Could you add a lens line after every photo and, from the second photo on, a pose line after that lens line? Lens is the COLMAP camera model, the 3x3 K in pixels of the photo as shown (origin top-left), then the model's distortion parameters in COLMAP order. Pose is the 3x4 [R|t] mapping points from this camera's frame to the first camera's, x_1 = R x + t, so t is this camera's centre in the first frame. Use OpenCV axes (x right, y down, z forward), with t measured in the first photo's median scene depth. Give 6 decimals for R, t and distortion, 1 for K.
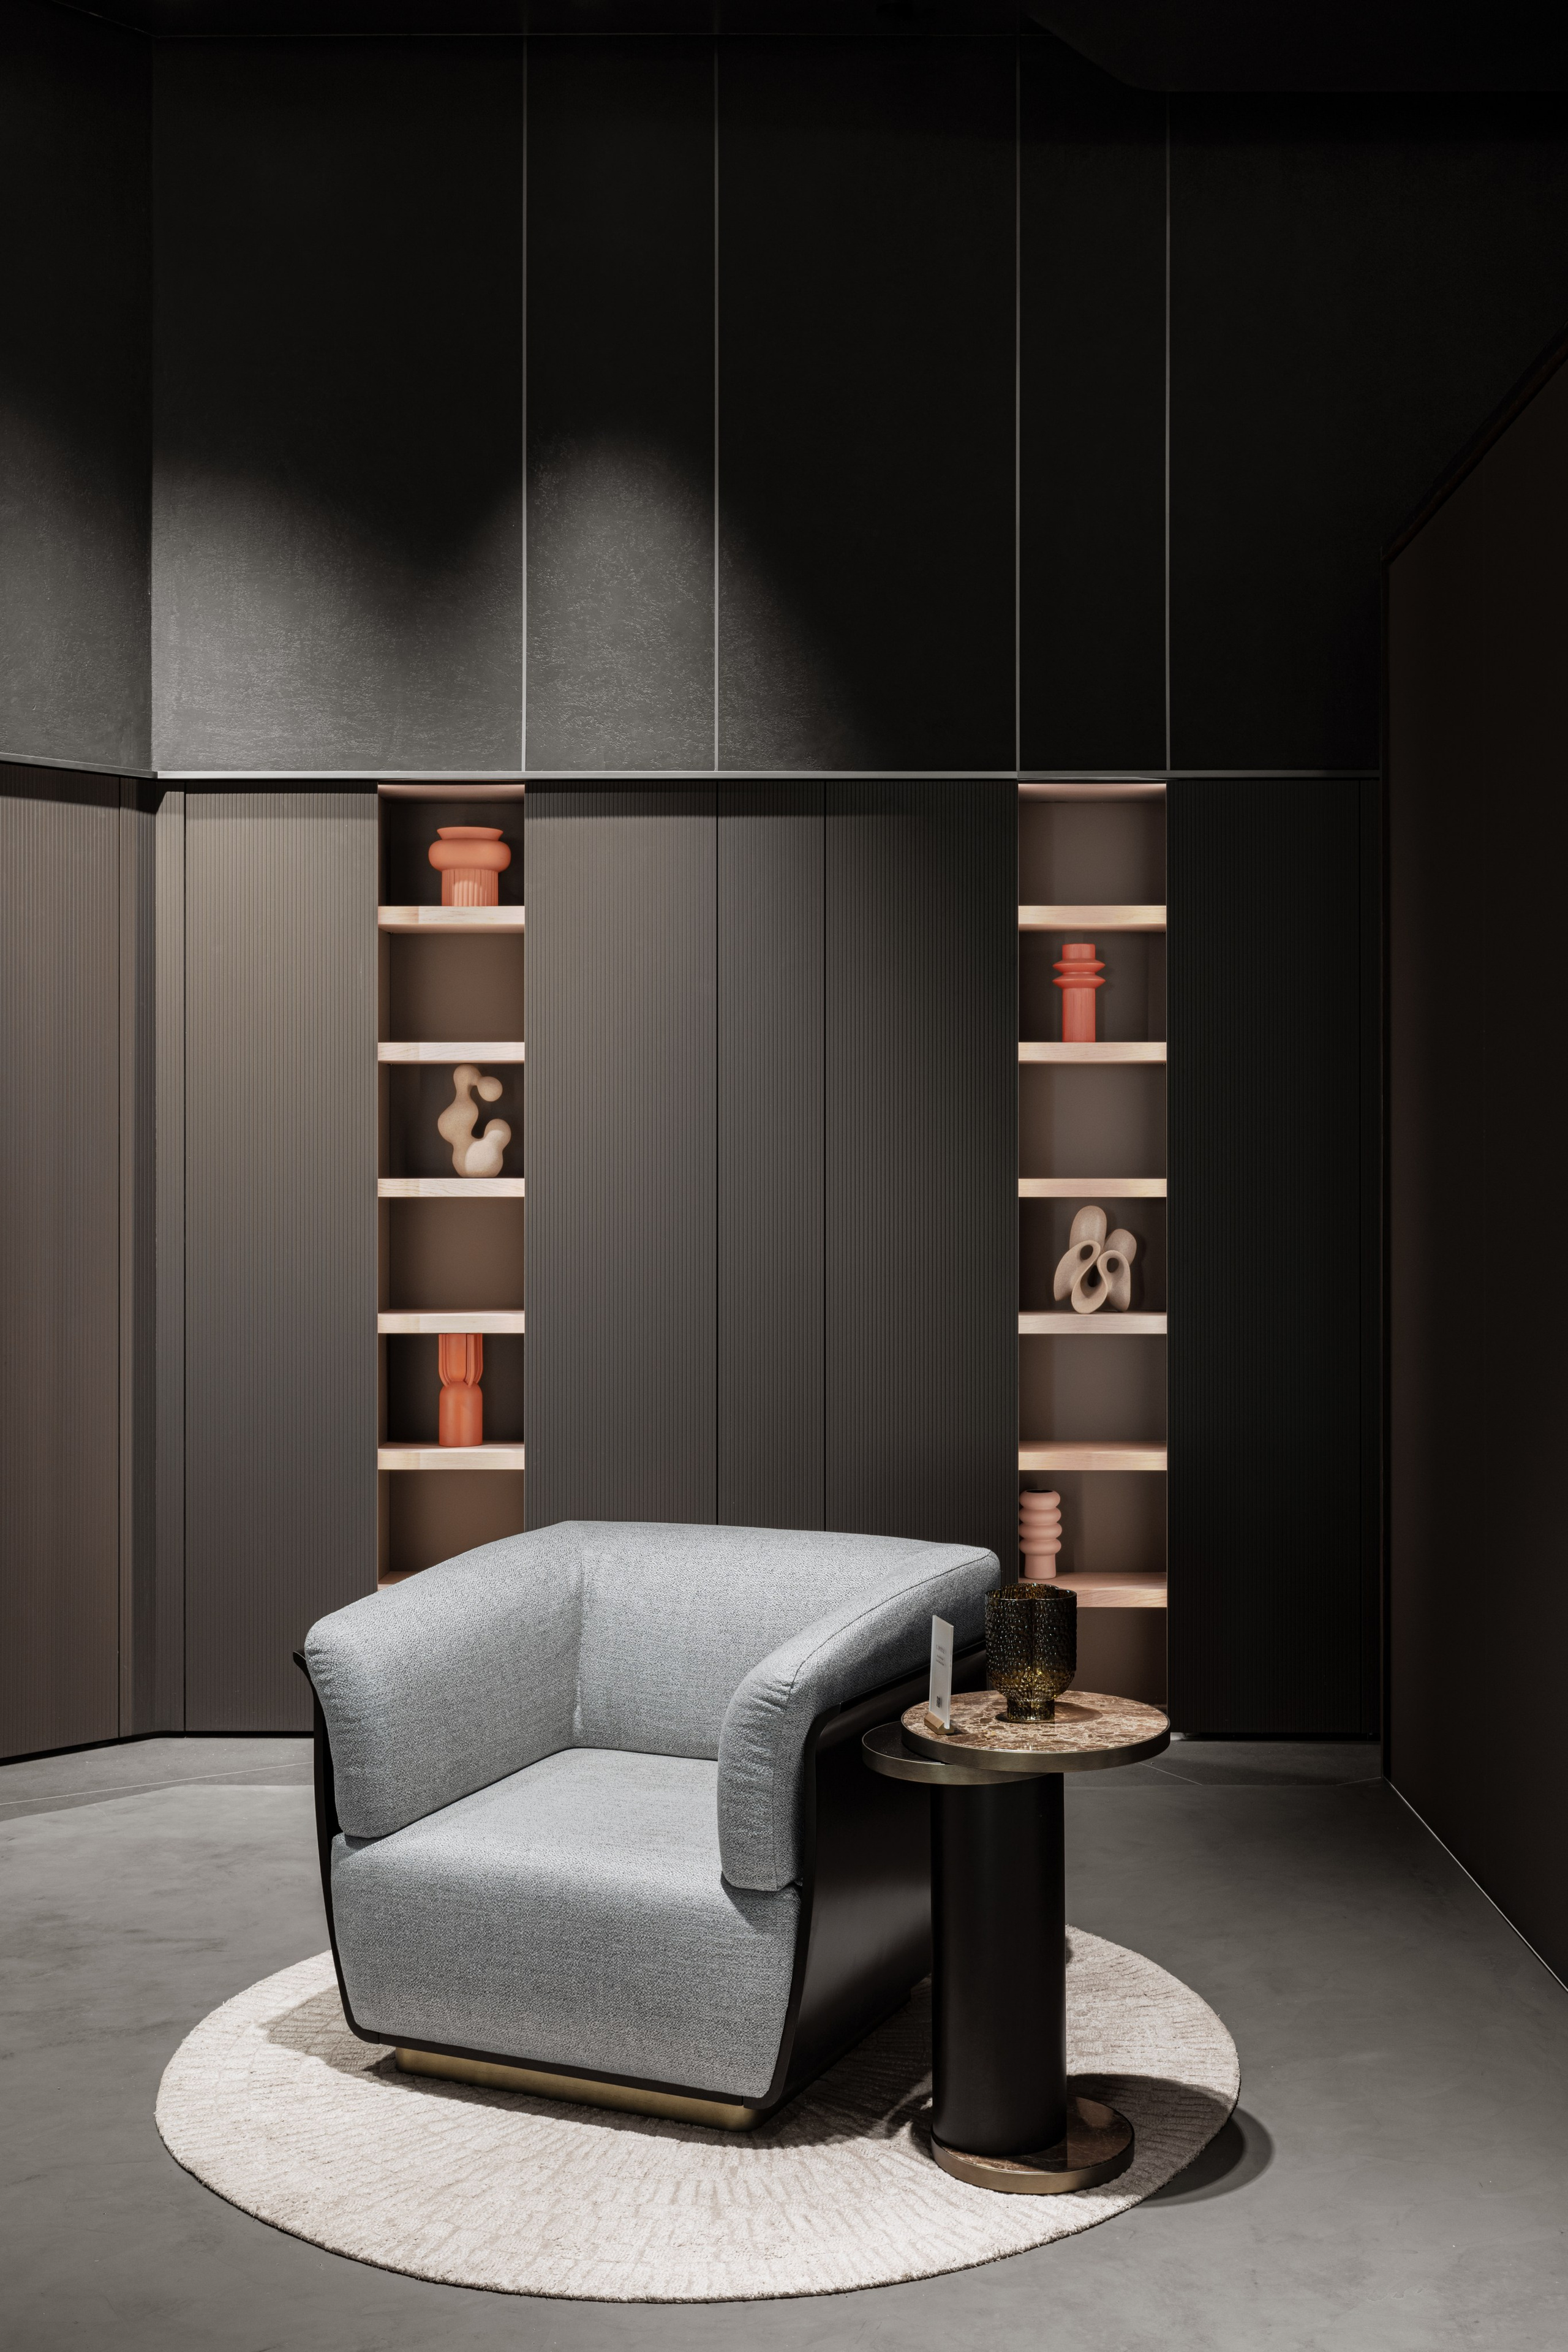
lens RADIAL K [[2268.7, 0, 915.7], [0, 2268.7, 1192.7], [0, 0, 1]] dist [-0.017069, 0.000000]
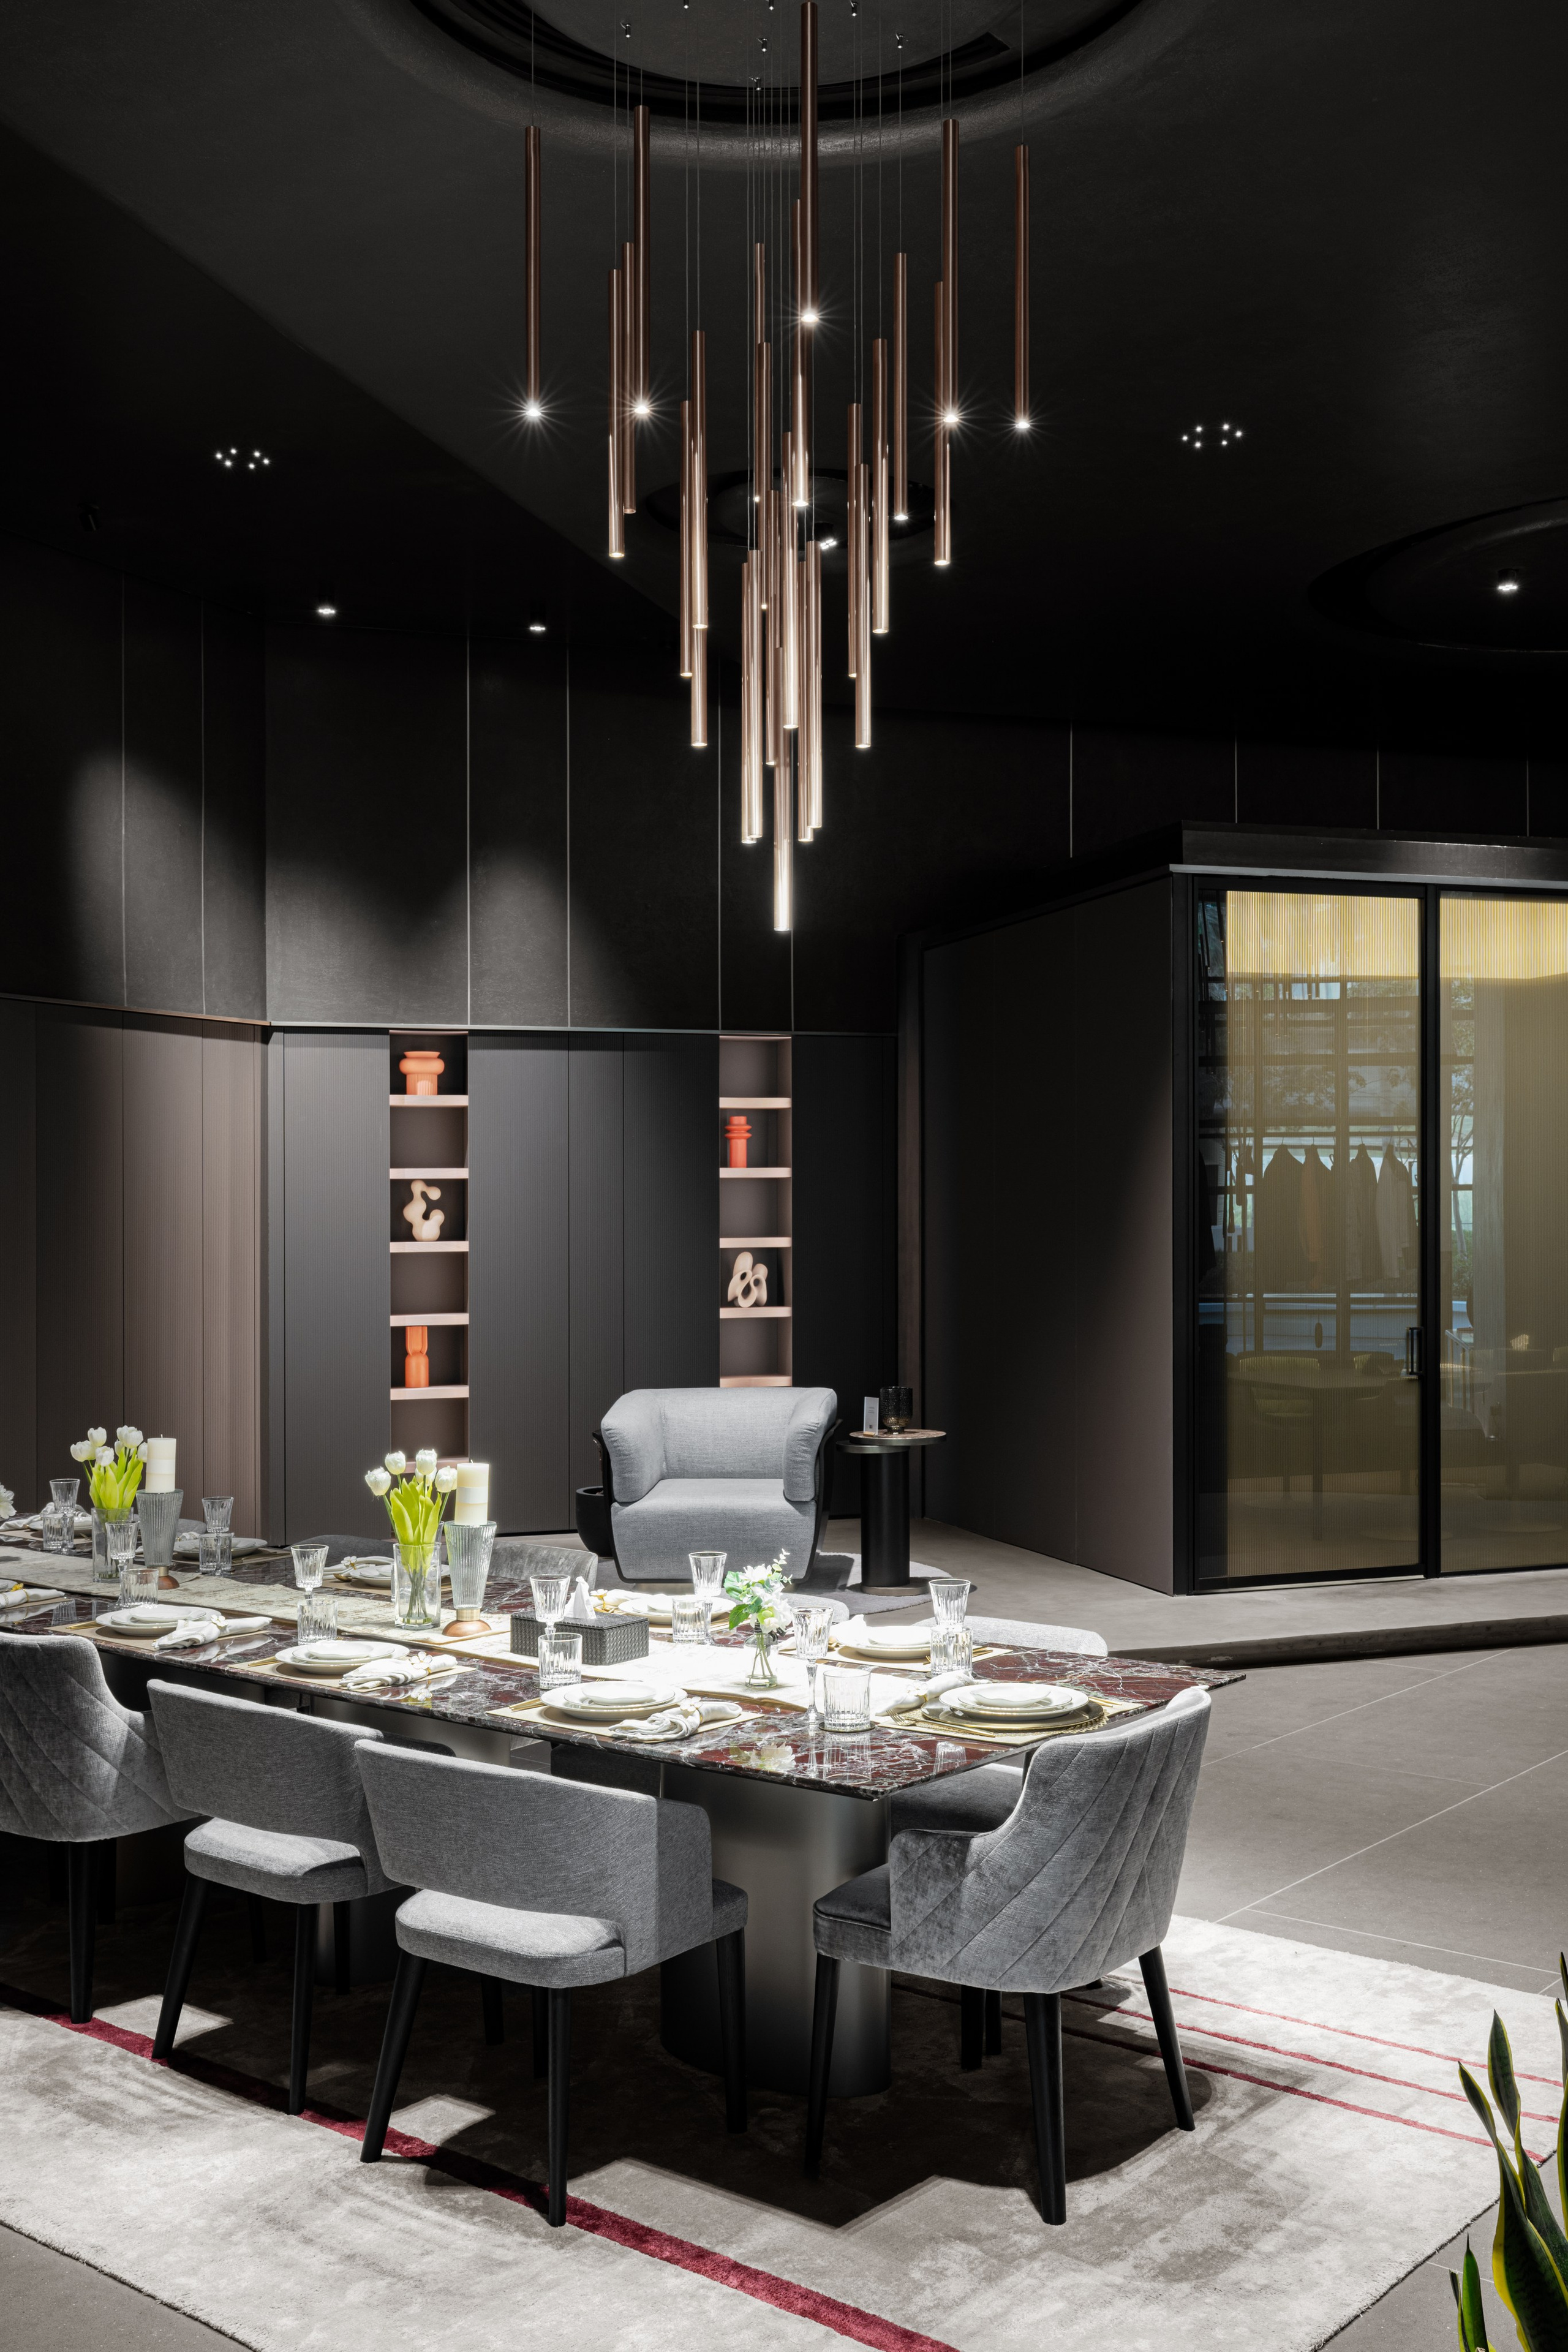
lens RADIAL K [[2271.0, 0, 793.3], [0, 2271.0, 1325.3], [0, 0, 1]] dist [0.007800, 0.000000]
pose [[0.945071, -0.024234, 0.325966, -0.536747], [0.013116, 0.999256, 0.036262, -0.001607], [-0.326602, -0.029995, 0.944686, -0.874351]]
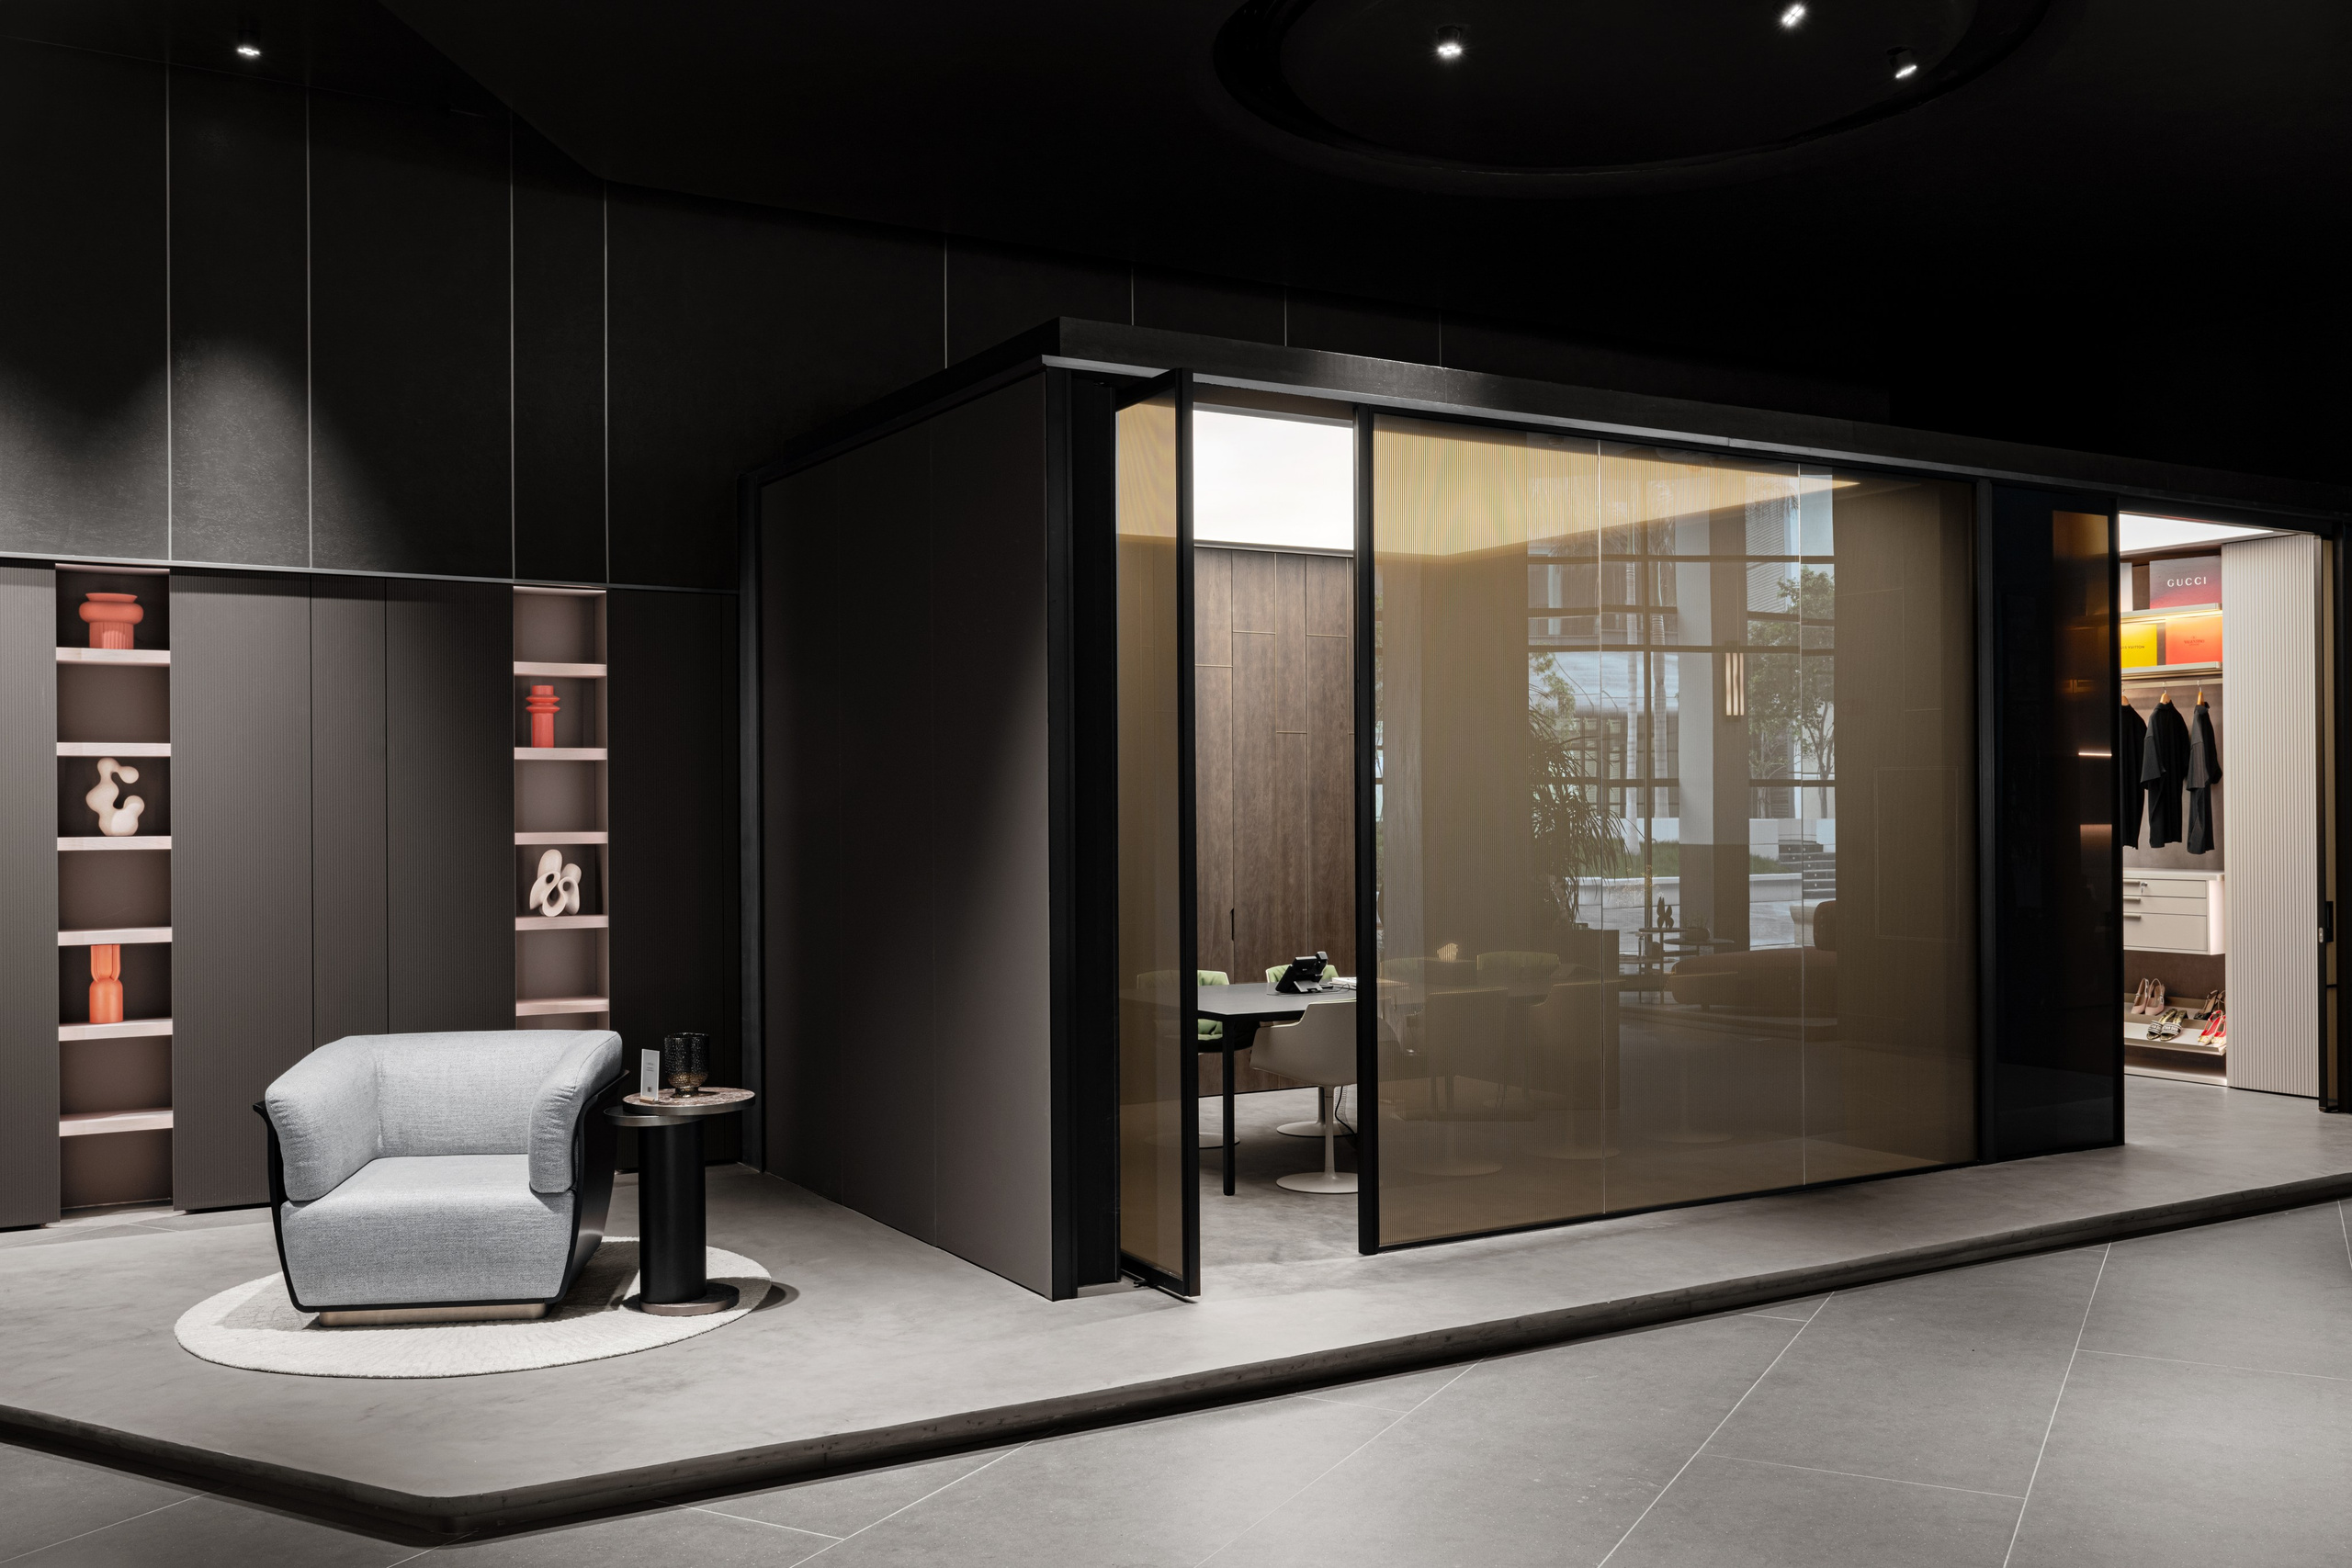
lens RADIAL K [[1994.6, 0, 1158.6], [0, 1994.6, 843.3], [0, 0, 1]] dist [-0.000053, -0.000885]
pose [[0.861541, -0.012909, 0.507524, -0.279030], [0.010009, 0.999914, 0.008442, -0.006462], [-0.507589, -0.002193, 0.861596, -0.443954]]
